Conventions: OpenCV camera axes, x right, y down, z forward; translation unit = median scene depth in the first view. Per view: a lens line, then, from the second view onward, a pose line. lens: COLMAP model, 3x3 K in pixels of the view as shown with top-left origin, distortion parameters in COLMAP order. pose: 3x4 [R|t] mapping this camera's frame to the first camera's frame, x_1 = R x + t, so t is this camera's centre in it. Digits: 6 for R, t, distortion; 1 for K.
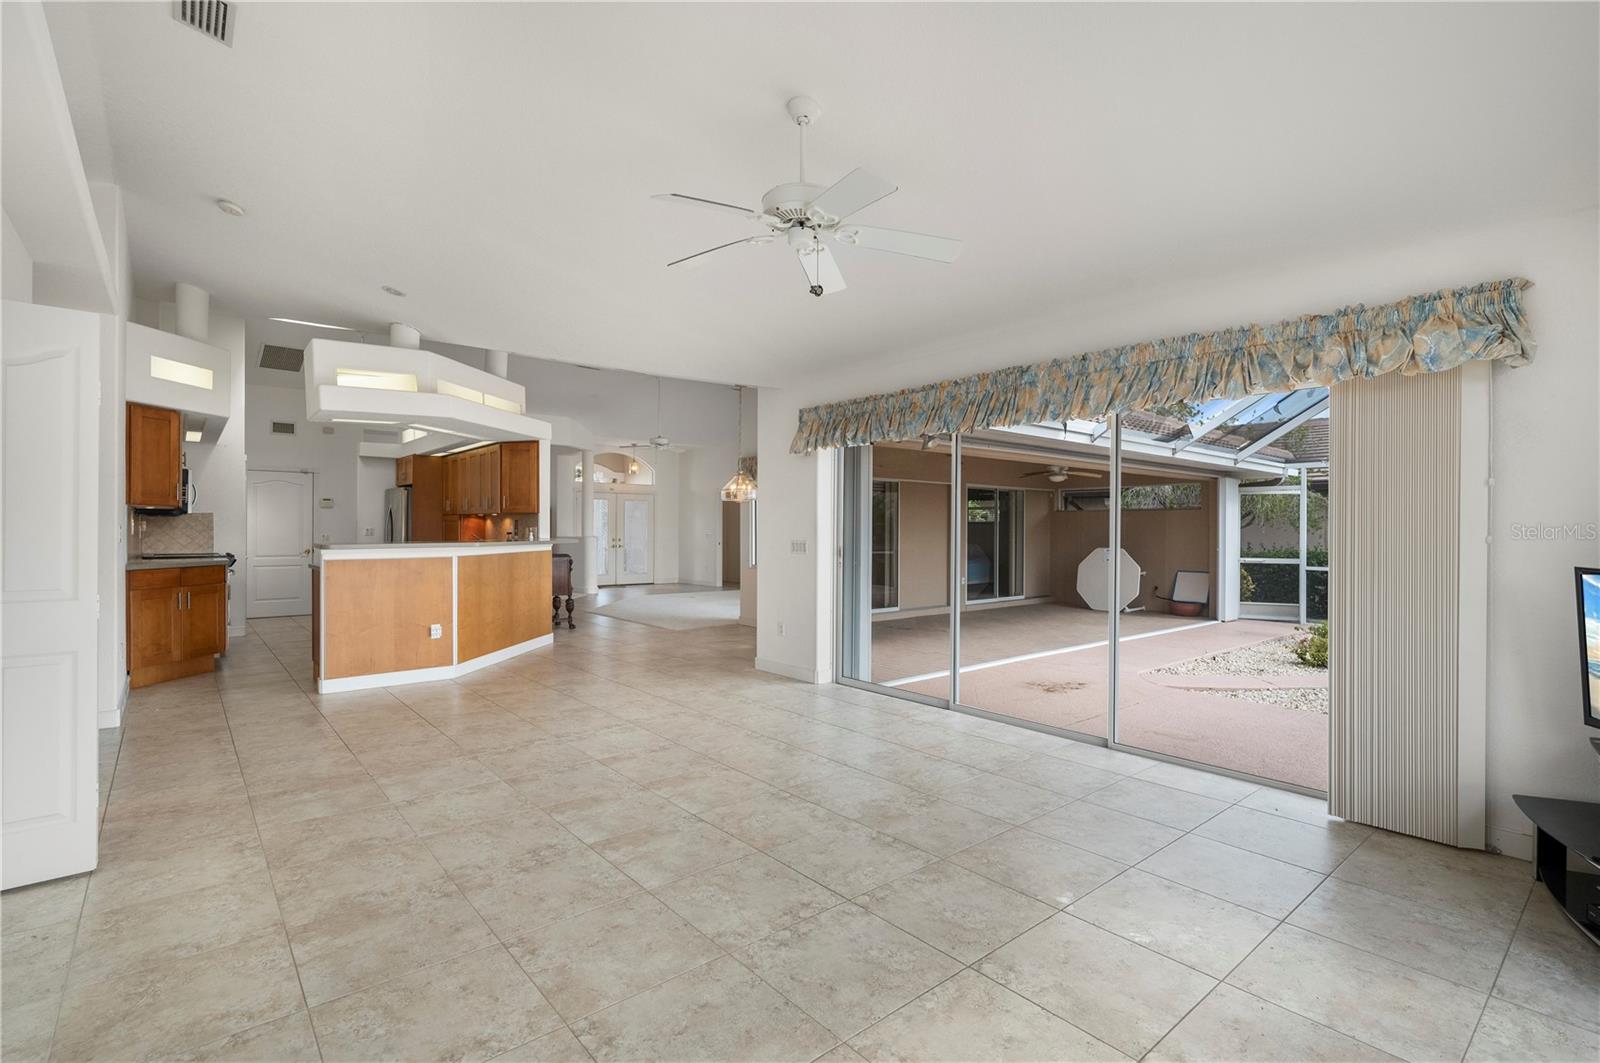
lens RADIAL K [[739.0, 0, 807.9], [0, 739.0, 532.4], [0, 0, 1]] dist [-0.005346, -0.000237]
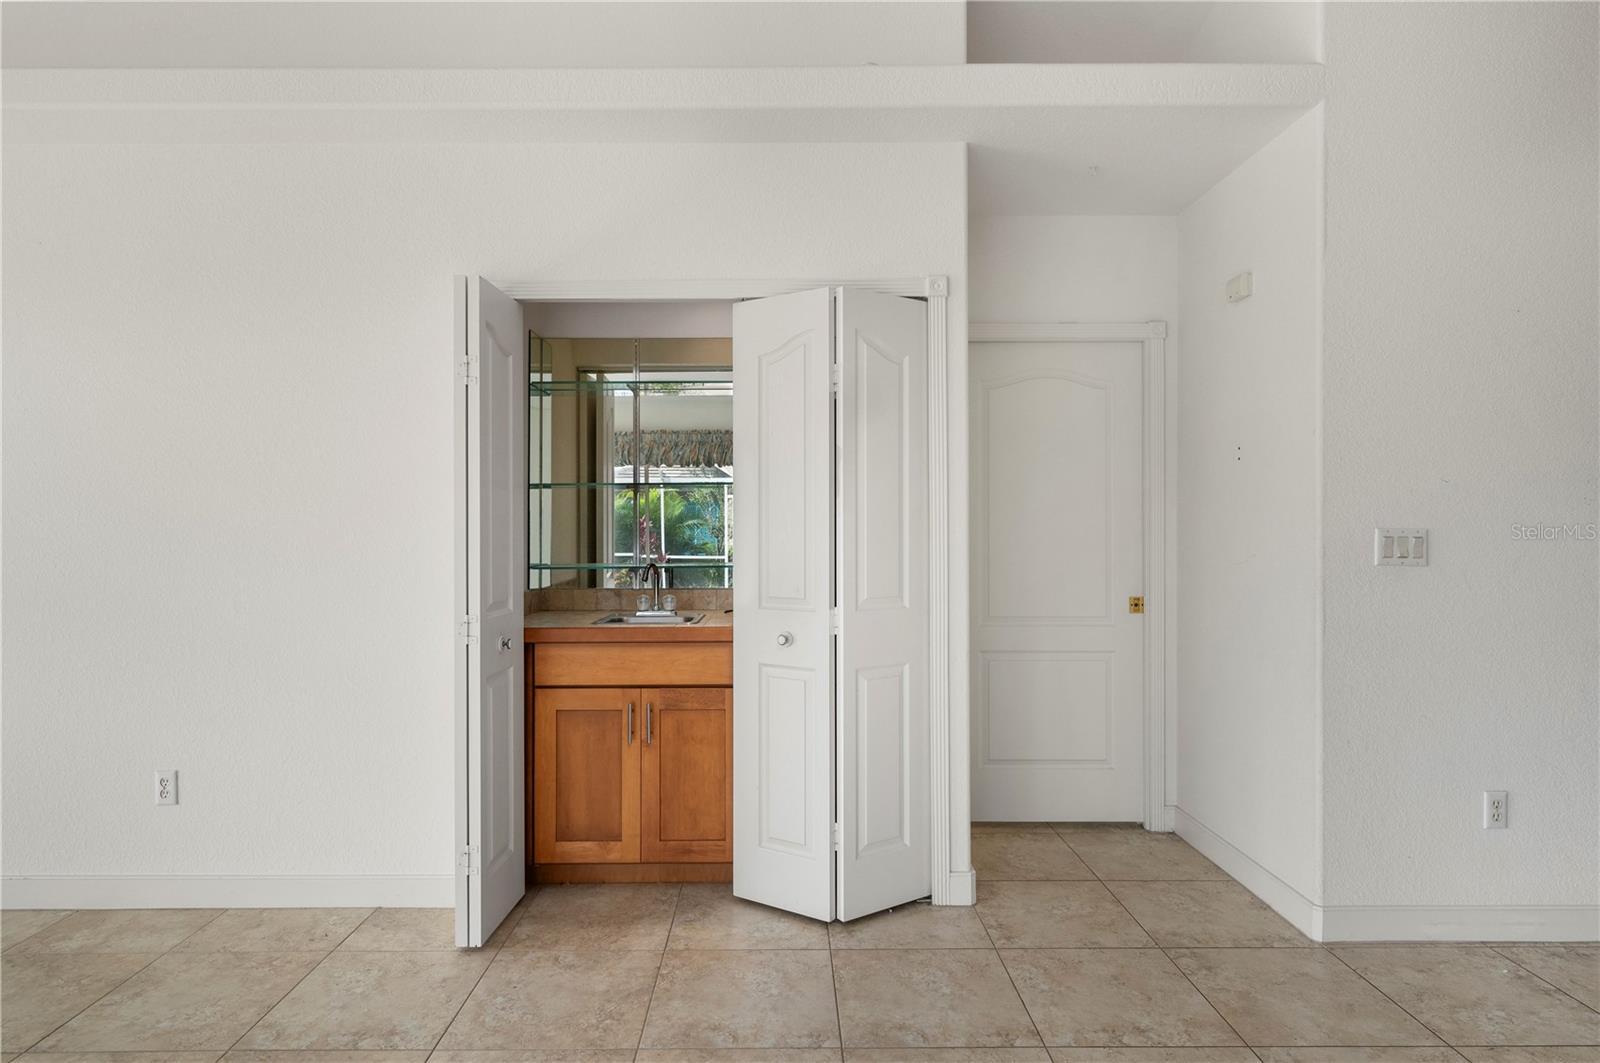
lens RADIAL K [[888.9, 0, 793.8], [0, 888.9, 518.3], [0, 0, 1]] dist [0.001656, 0.001238]
pose [[-0.650549, -0.008128, -0.759421, -0.150763], [-0.006448, 0.999966, -0.005179, -0.006791], [0.759437, 0.001528, -0.650579, 0.644955]]
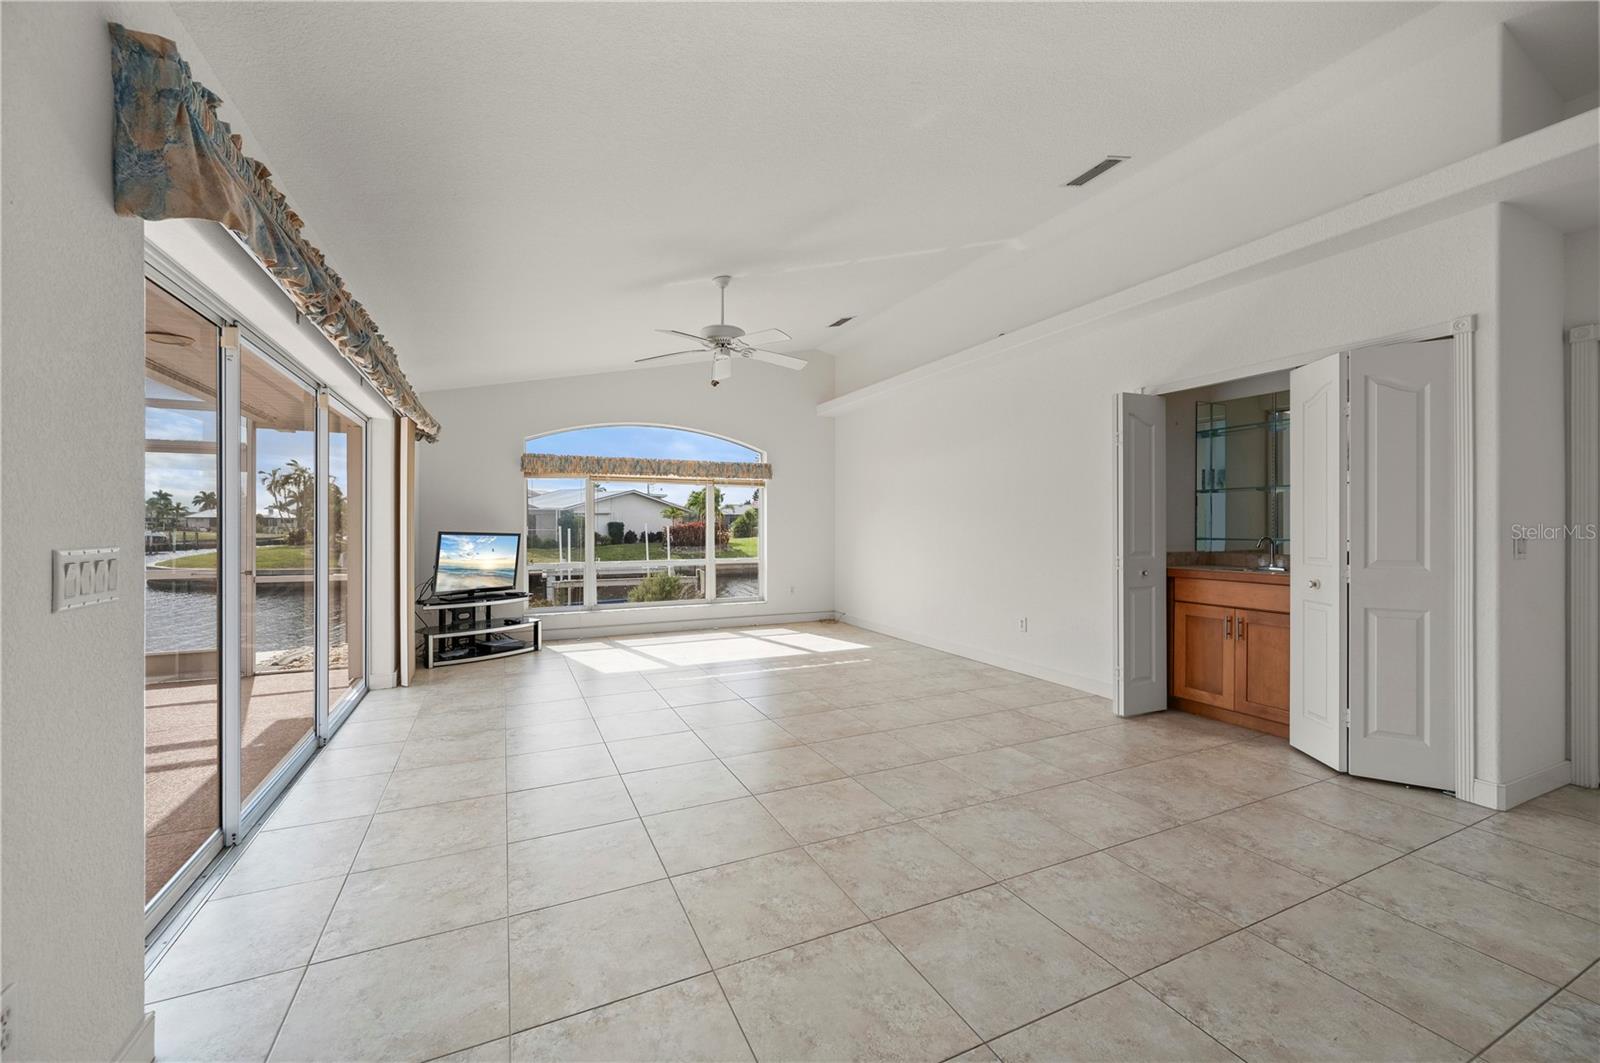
lens RADIAL K [[638.7, 0, 804.2], [0, 638.7, 524.5], [0, 0, 1]] dist [-0.004154, -0.000215]
pose [[-0.965398, -0.005262, 0.260729, -0.217699], [-0.003239, 0.999961, 0.008186, 0.000800], [-0.260762, 0.007058, -0.965377, 0.880635]]
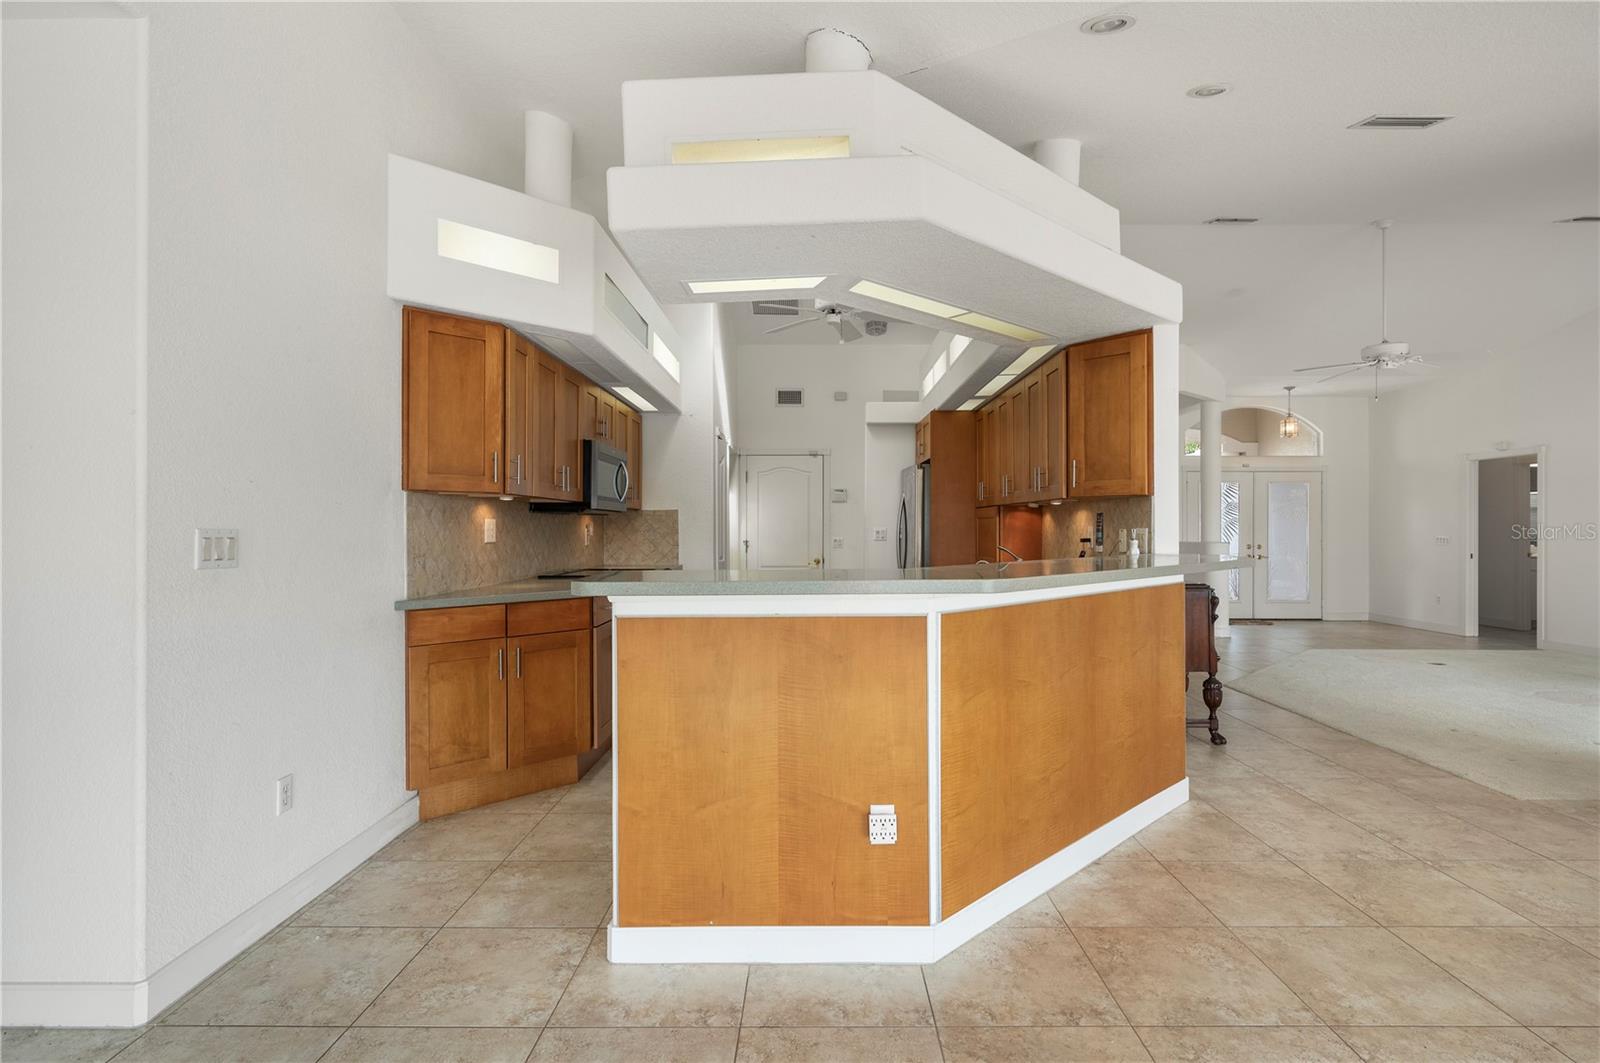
lens RADIAL K [[793.6, 0, 806.0], [0, 793.6, 525.5], [0, 0, 1]] dist [-0.001784, 0.000899]
pose [[0.750437, -0.005428, -0.660920, -0.213462], [-0.000170, 0.999965, -0.008405, -0.005021], [0.660942, 0.006420, 0.750409, 0.526538]]
